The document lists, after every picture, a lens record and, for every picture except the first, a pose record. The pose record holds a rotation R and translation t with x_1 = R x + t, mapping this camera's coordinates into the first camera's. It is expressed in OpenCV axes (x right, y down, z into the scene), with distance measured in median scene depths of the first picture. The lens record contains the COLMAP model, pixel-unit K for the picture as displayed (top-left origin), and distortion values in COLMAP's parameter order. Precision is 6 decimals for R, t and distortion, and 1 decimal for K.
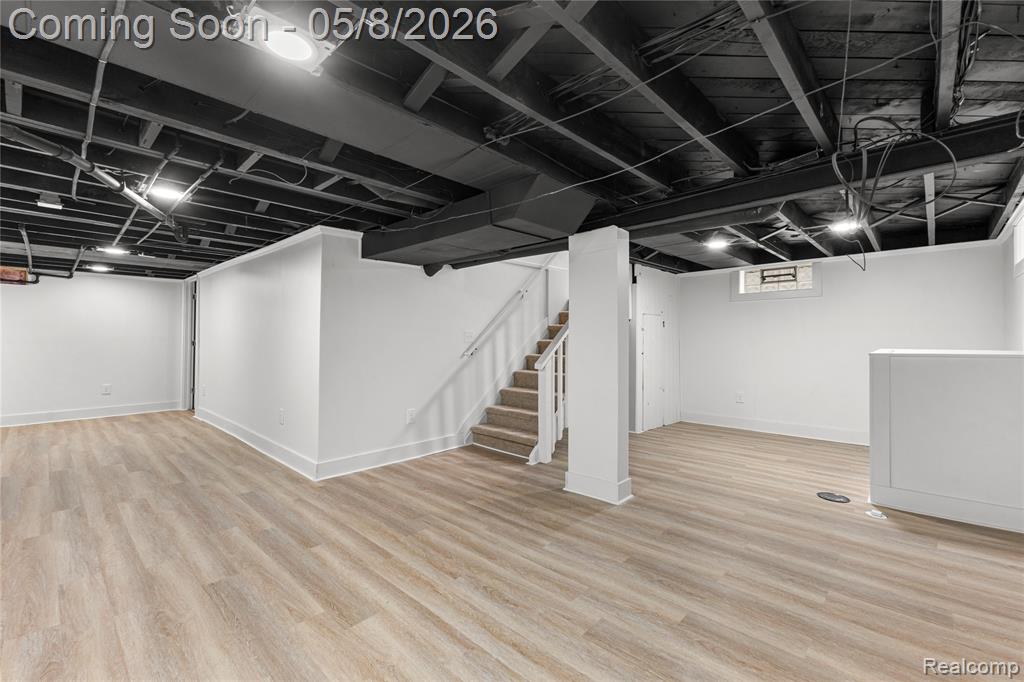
lens RADIAL K [[442.8, 0, 513.7], [0, 442.8, 339.7], [0, 0, 1]] dist [0.009895, 0.000243]
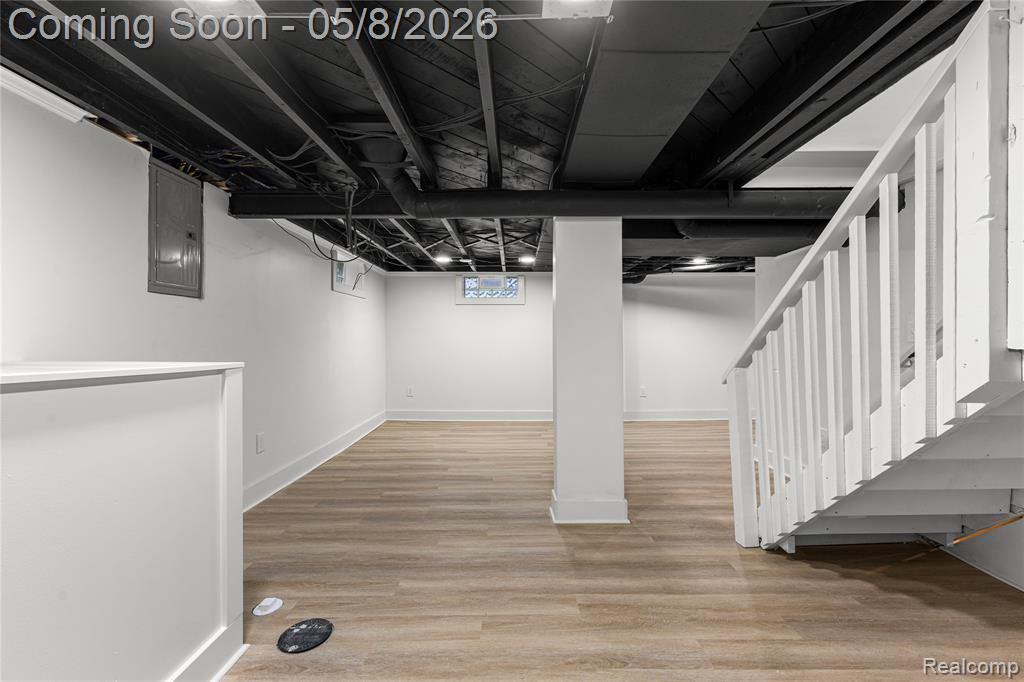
lens RADIAL K [[442.8, 0, 513.7], [0, 442.8, 339.7], [0, 0, 1]] dist [0.009895, 0.000243]
pose [[-0.732242, -0.001964, -0.681042, 1.125774], [-0.003399, 0.999994, 0.000771, 0.002039], [0.681036, 0.002879, -0.732244, 1.948410]]
